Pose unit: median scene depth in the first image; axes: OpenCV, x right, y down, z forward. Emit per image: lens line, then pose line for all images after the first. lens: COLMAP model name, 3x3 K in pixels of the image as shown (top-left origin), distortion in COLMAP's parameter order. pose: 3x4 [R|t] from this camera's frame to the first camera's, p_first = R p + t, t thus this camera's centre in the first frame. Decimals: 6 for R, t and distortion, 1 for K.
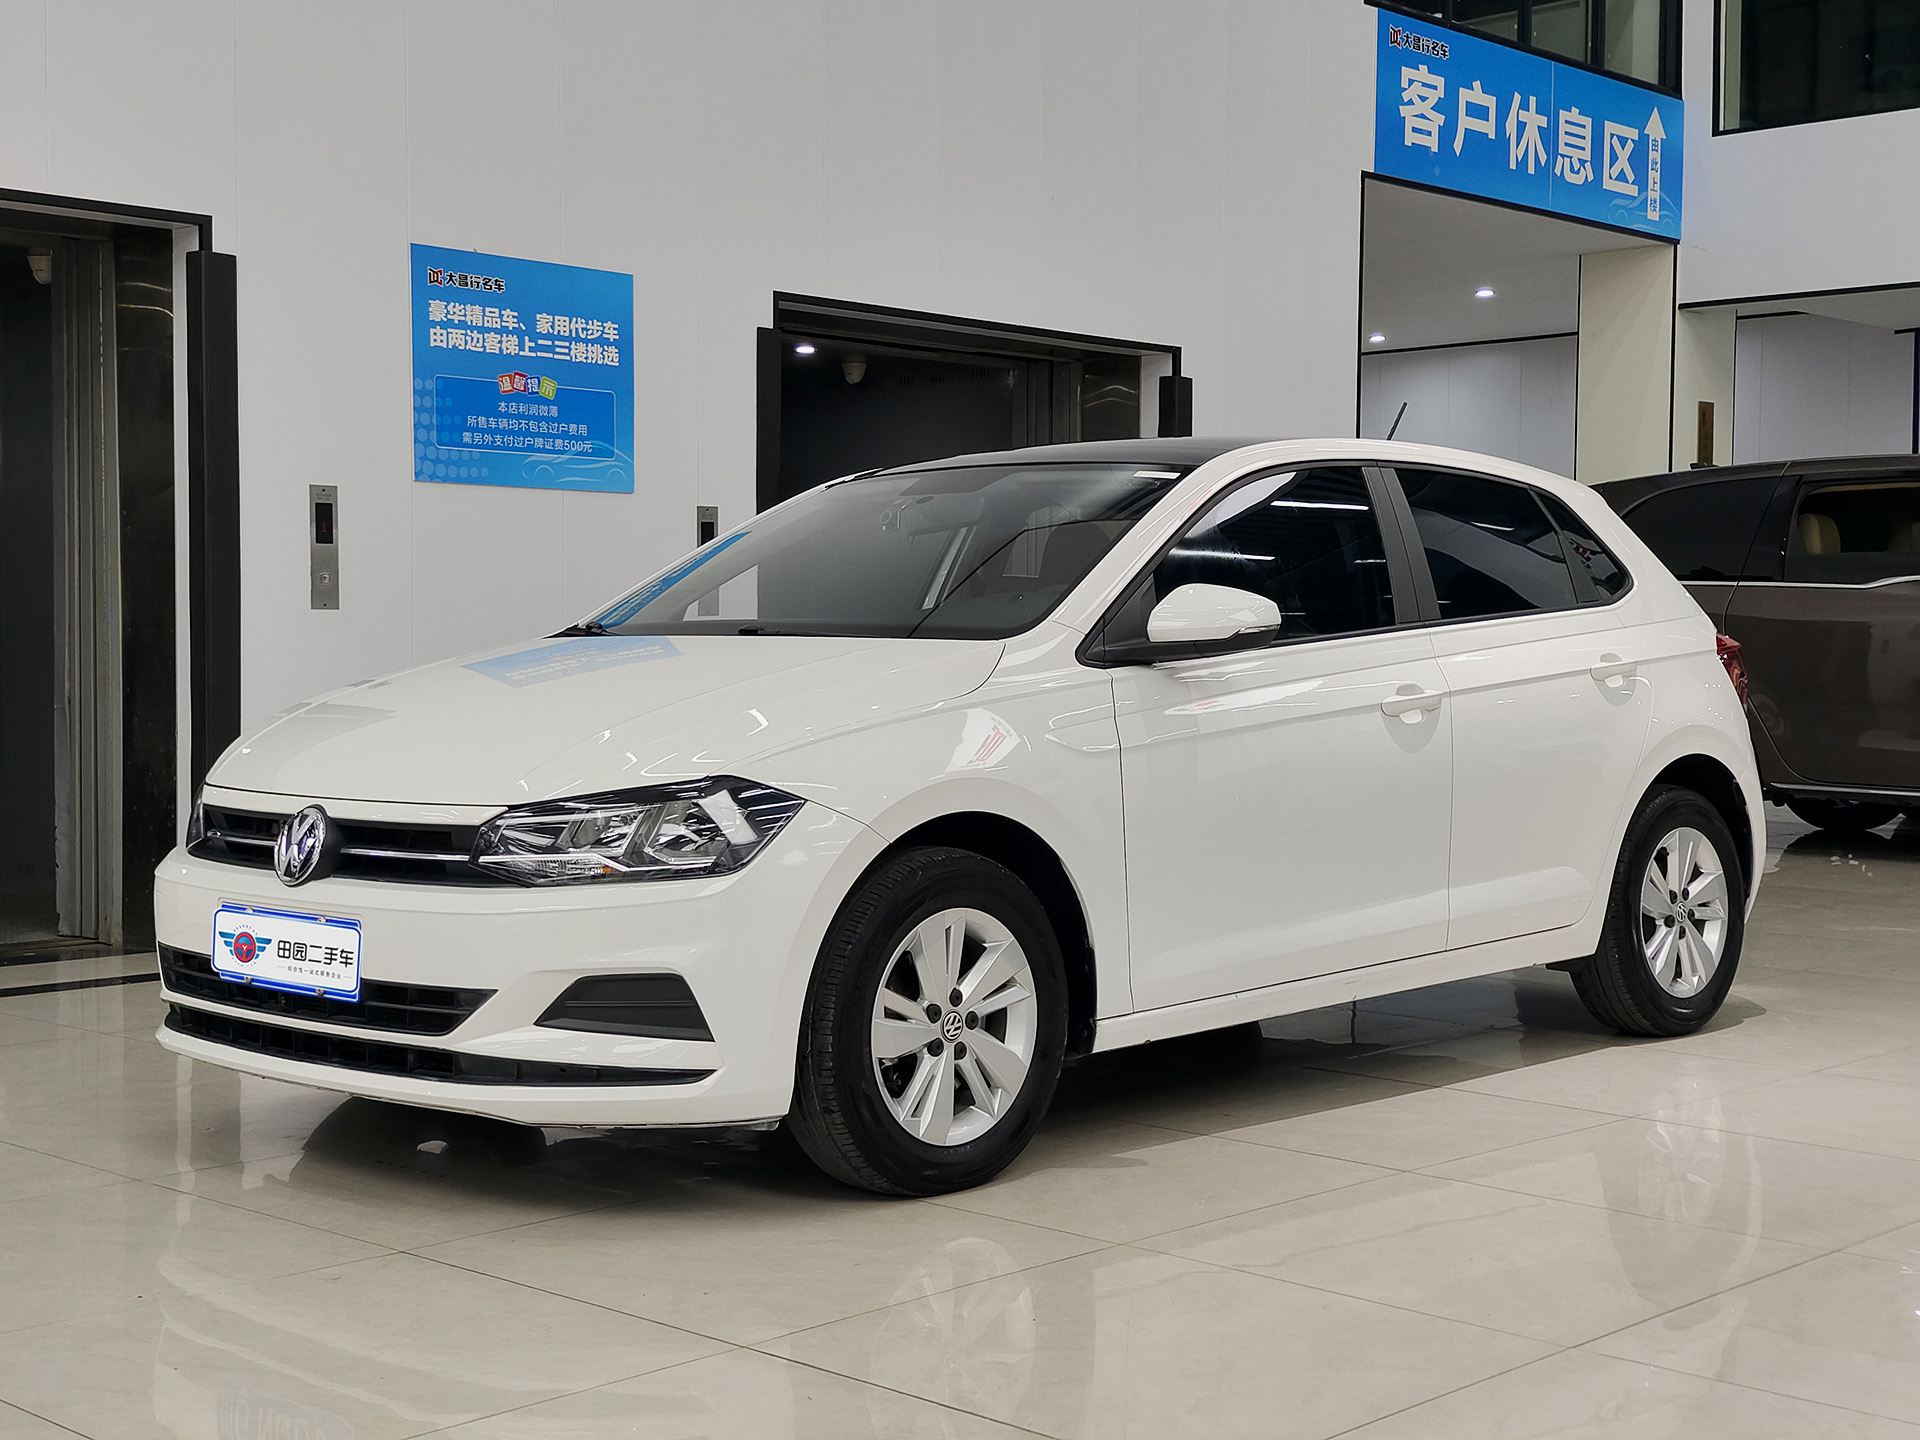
lens RADIAL K [[2635.1, 0, 968.4], [0, 2635.1, 761.7], [0, 0, 1]] dist [0.158487, 0.000000]
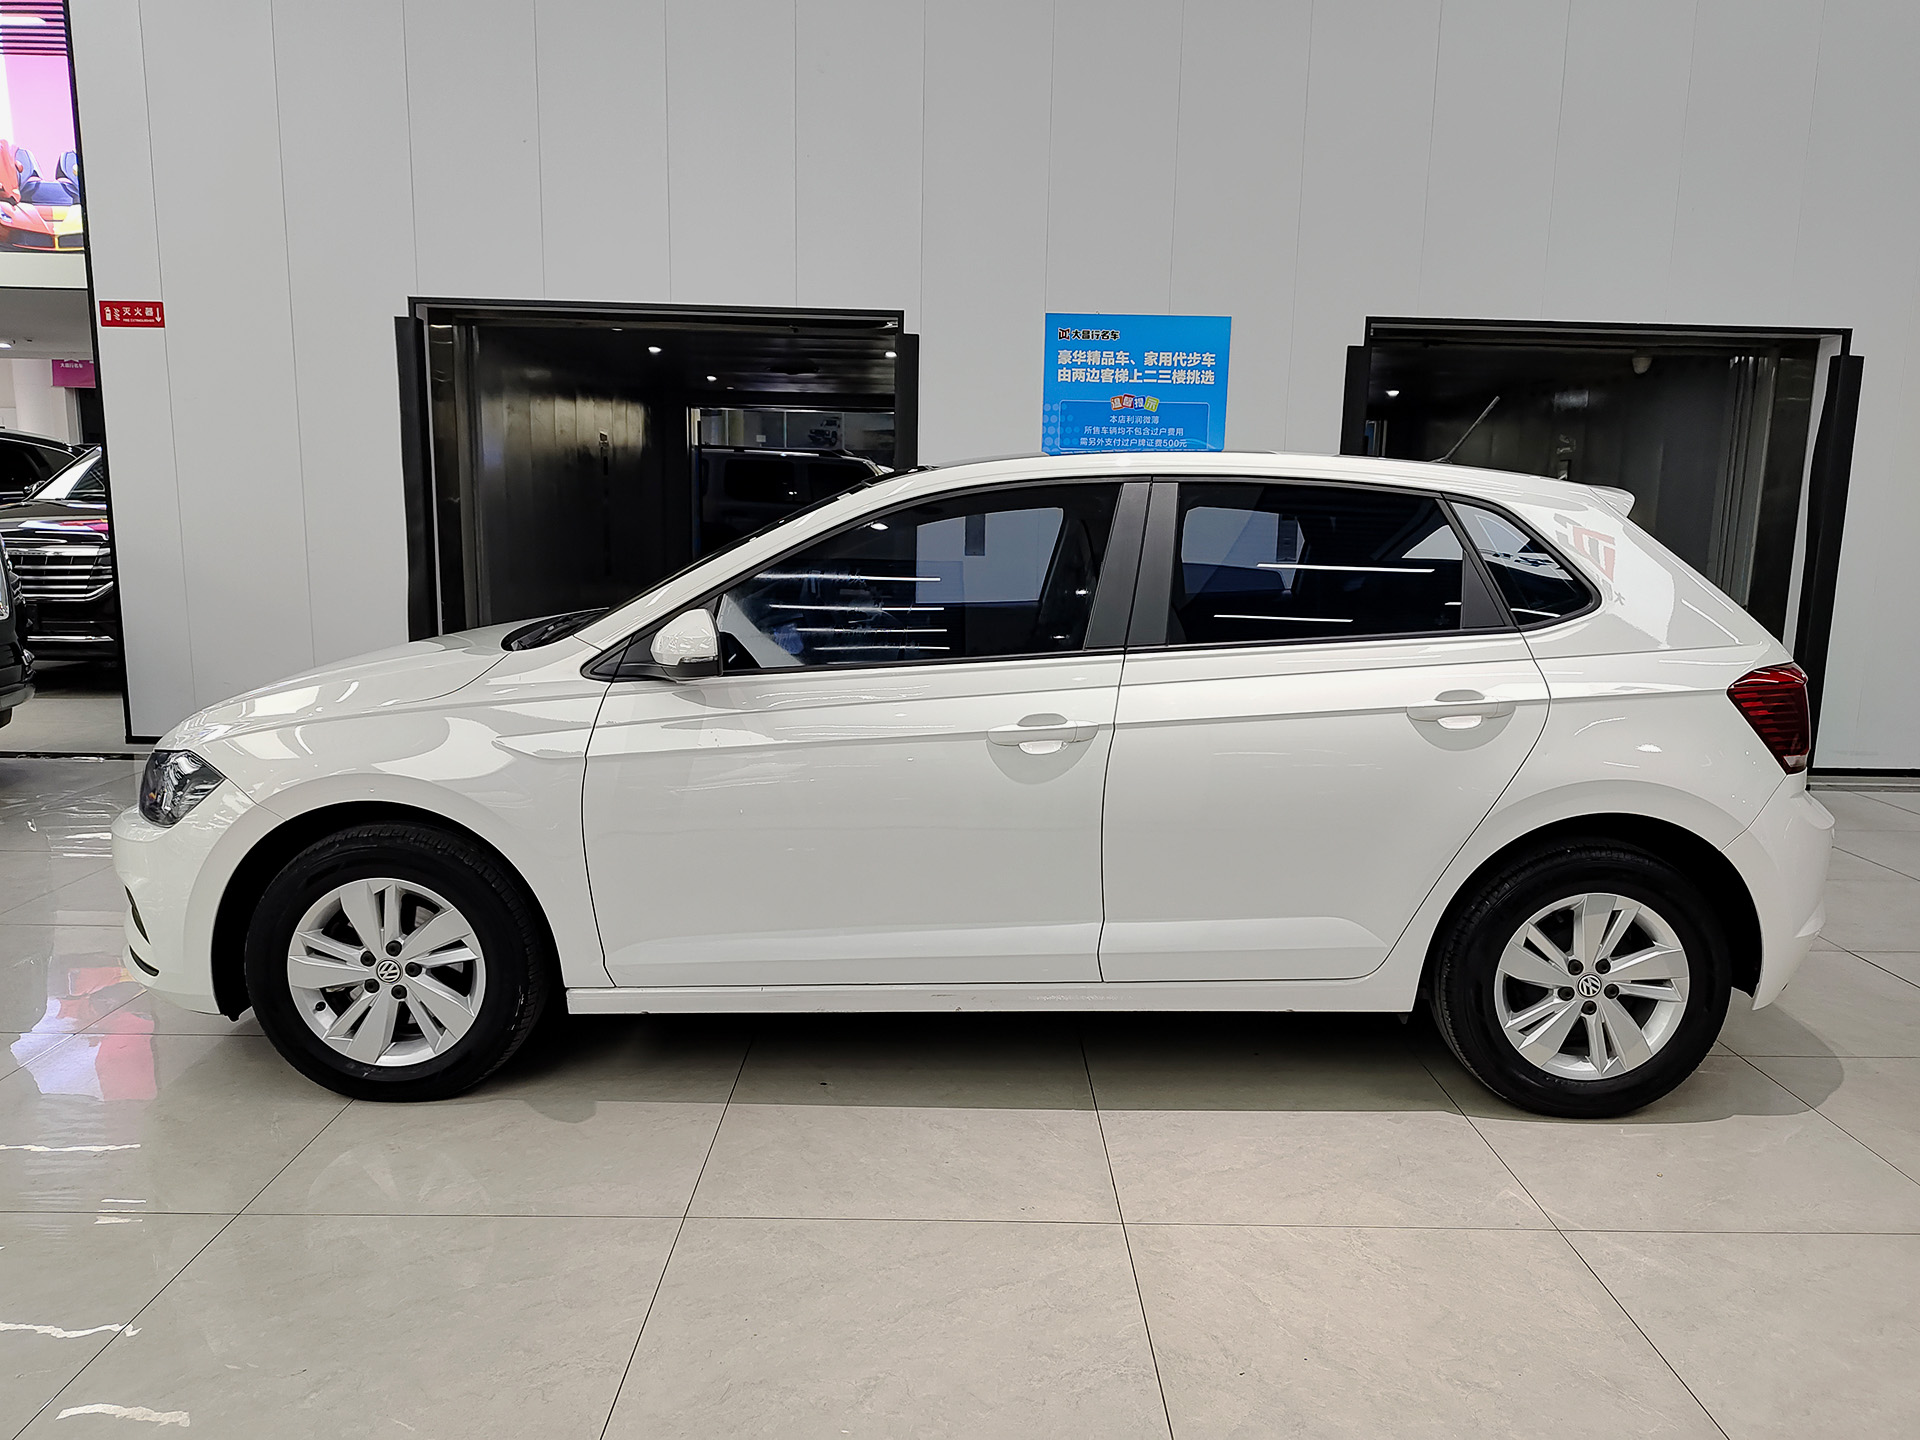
lens RADIAL K [[1348.9, 0, 968.7], [0, 1348.9, 727.4], [0, 0, 1]] dist [0.042731, -0.037593]
pose [[0.692256, 0.129464, -0.709944, 0.329438], [-0.052541, 0.990207, 0.129340, -0.057310], [0.719737, -0.052235, 0.692279, 0.415171]]
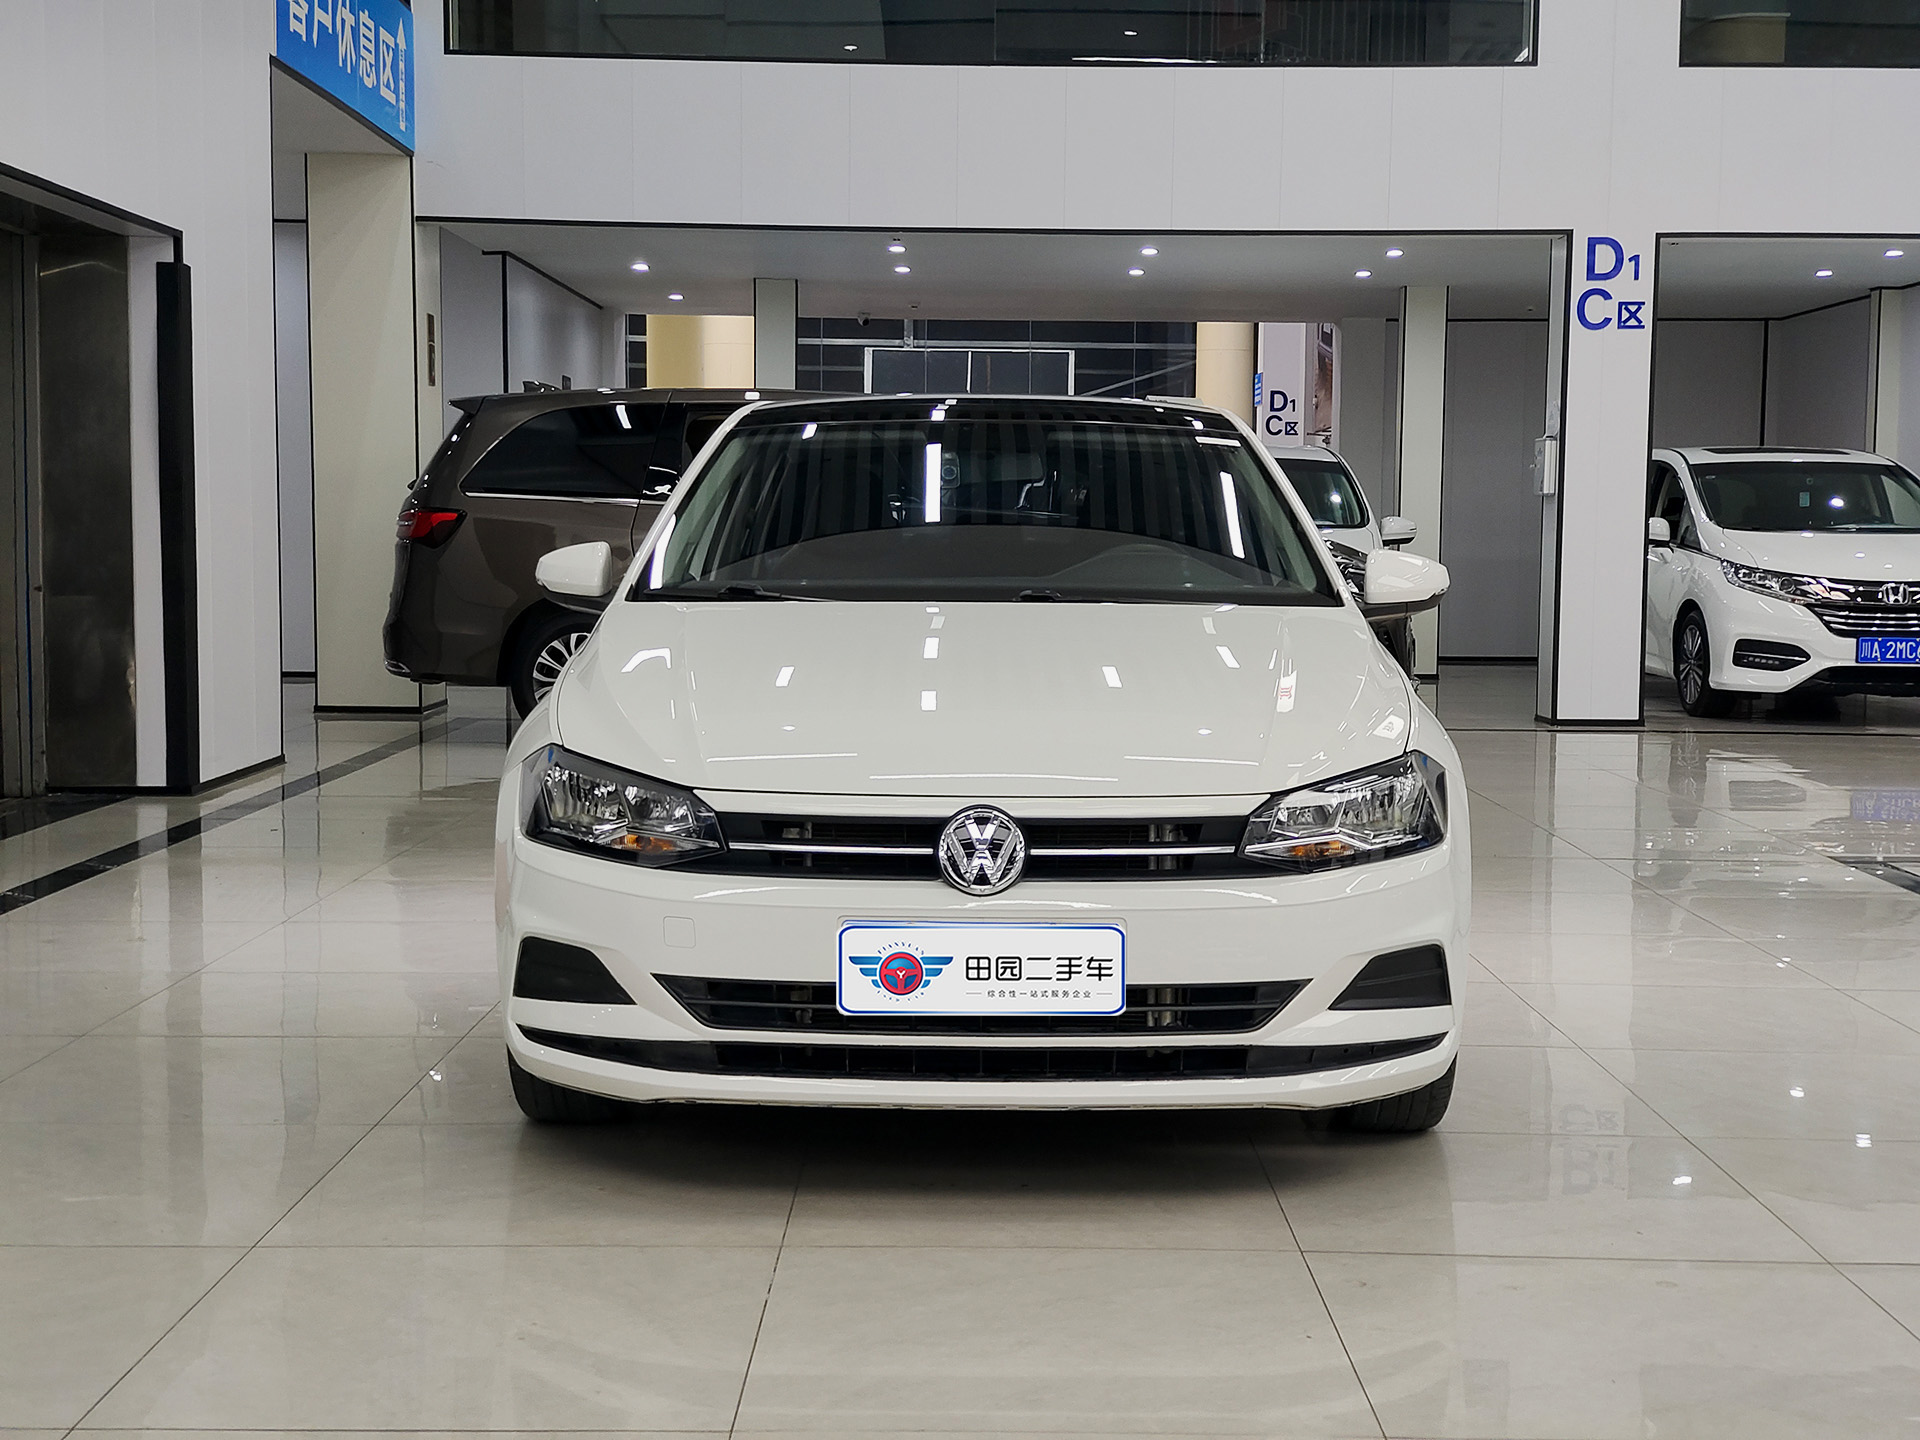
lens RADIAL K [[2635.1, 0, 963.0], [0, 2635.1, 729.3], [0, 0, 1]] dist [0.158487, 0.000000]
pose [[0.715038, -0.056122, 0.696829, -0.491558], [0.030312, 0.998324, 0.049300, -0.030782], [-0.698428, -0.014129, 0.715541, 0.197929]]
